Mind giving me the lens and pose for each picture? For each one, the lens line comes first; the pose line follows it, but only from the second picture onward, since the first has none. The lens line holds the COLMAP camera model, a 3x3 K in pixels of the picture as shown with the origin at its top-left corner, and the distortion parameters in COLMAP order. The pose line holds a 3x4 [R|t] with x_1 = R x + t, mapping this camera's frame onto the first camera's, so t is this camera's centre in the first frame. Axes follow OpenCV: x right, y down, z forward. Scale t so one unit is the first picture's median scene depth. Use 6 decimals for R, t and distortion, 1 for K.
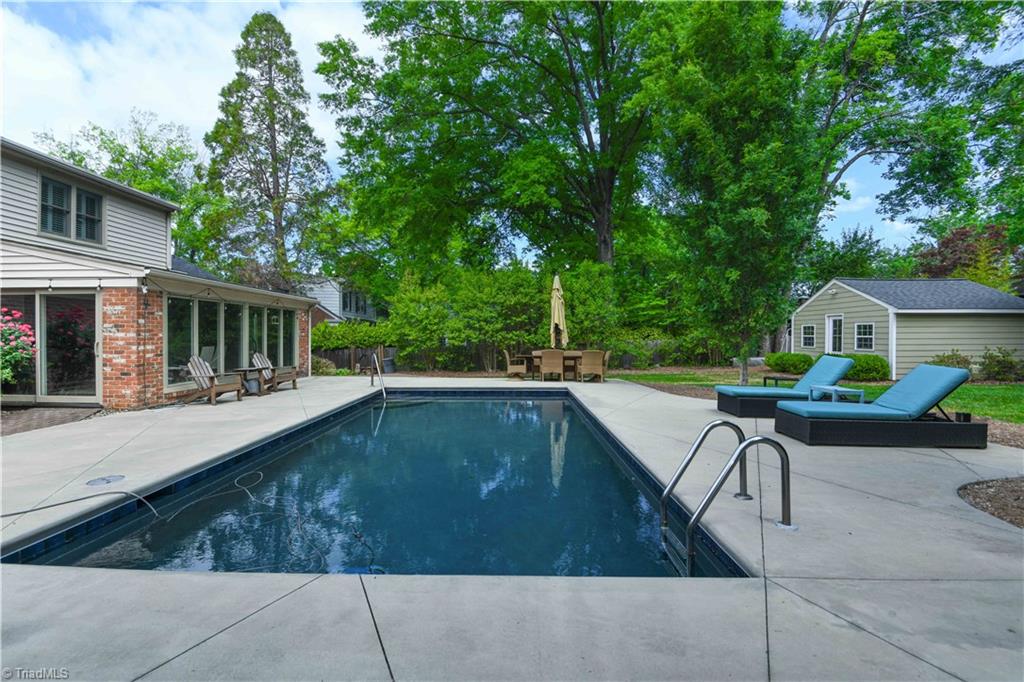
lens RADIAL K [[465.6, 0, 506.4], [0, 465.6, 336.3], [0, 0, 1]] dist [0.033550, -0.028852]
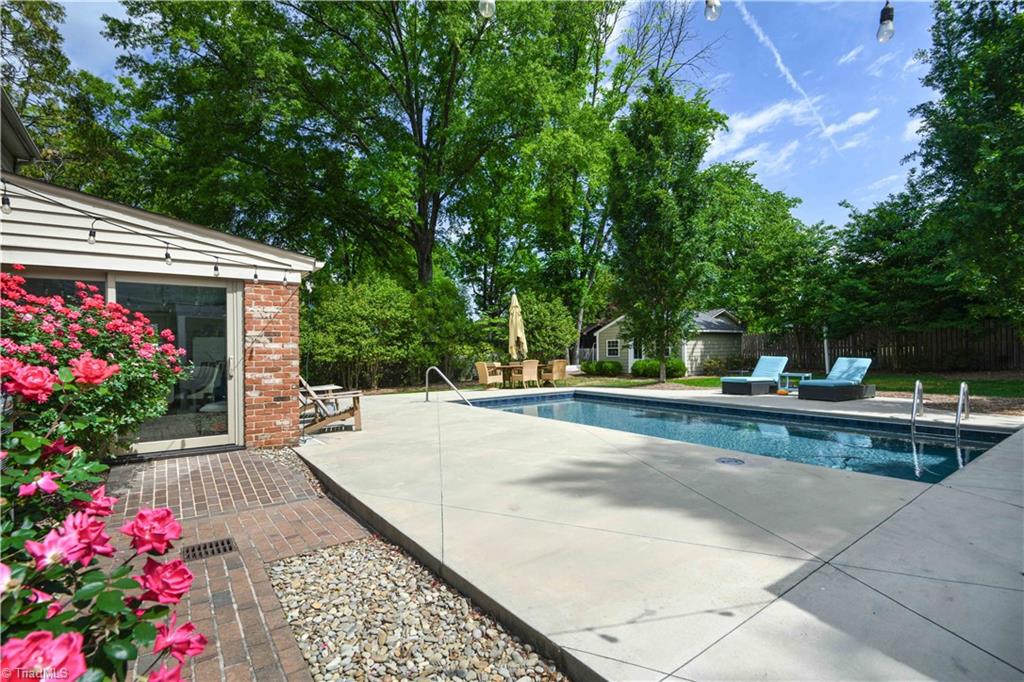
lens RADIAL K [[465.6, 0, 506.4], [0, 465.6, 336.3], [0, 0, 1]] dist [0.033550, -0.028852]
pose [[0.808057, 0.007127, 0.589062, -0.959610], [0.014698, 0.999372, -0.032255, 0.010739], [-0.588921, 0.034722, 0.807444, 0.188982]]
